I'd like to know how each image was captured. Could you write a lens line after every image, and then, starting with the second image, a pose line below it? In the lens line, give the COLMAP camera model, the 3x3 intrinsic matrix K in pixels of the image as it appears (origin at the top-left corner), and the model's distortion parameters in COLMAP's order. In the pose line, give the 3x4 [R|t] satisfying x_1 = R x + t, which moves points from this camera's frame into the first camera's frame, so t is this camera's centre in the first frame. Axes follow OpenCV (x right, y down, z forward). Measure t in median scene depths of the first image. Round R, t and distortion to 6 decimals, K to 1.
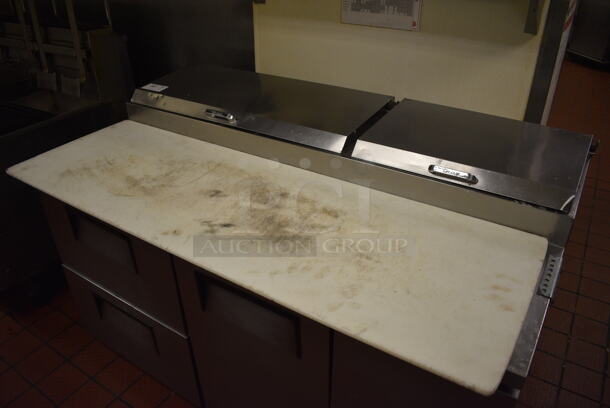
lens RADIAL K [[474.5, 0, 305.0], [0, 474.5, 204.0], [0, 0, 1]] dist [-0.092046, 0.004438]
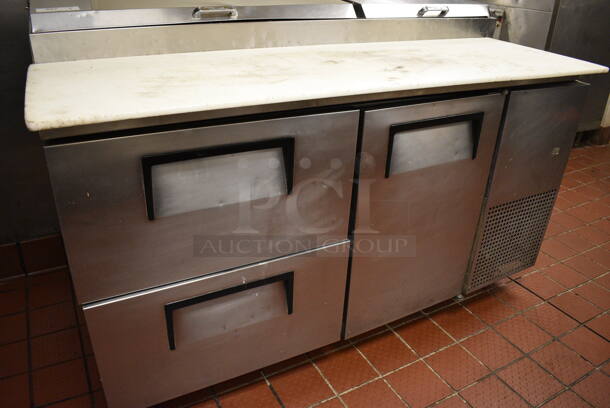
lens RADIAL K [[474.5, 0, 305.0], [0, 474.5, 204.0], [0, 0, 1]] dist [-0.092046, 0.004438]
pose [[0.486313, -0.376500, 0.788510, -0.942356], [0.416745, 0.893097, 0.169412, 0.042320], [-0.768000, 0.246221, 0.591229, 0.520329]]
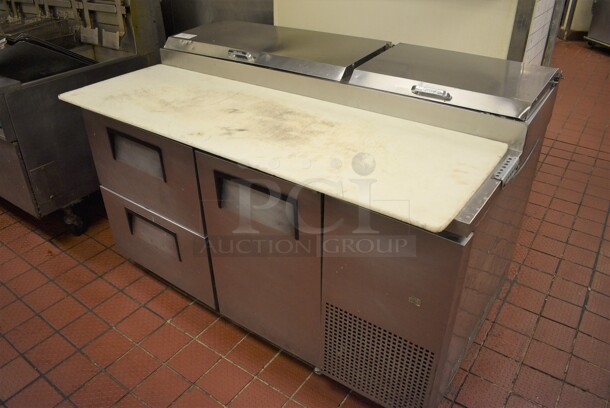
lens RADIAL K [[474.5, 0, 305.0], [0, 474.5, 204.0], [0, 0, 1]] dist [-0.092046, 0.004438]
pose [[0.998397, 0.031632, -0.046936, 0.049403], [-0.031135, 0.999452, 0.011275, 0.176134], [0.047267, -0.009795, 0.998834, -0.167190]]
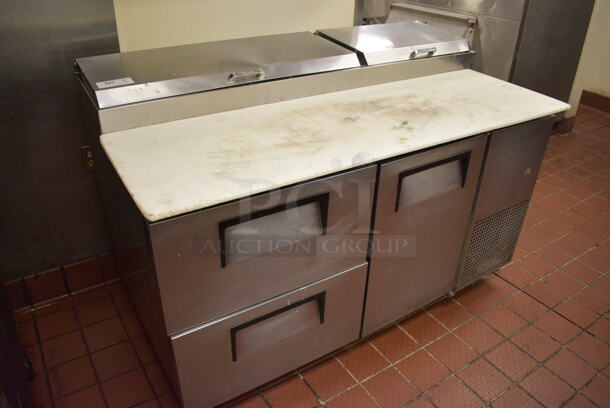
lens RADIAL K [[474.5, 0, 305.0], [0, 474.5, 204.0], [0, 0, 1]] dist [-0.092046, 0.004438]
pose [[0.419767, -0.443172, 0.792082, -1.093365], [0.445829, 0.860832, 0.245368, -0.155561], [-0.790590, 0.250136, 0.558928, 0.467084]]
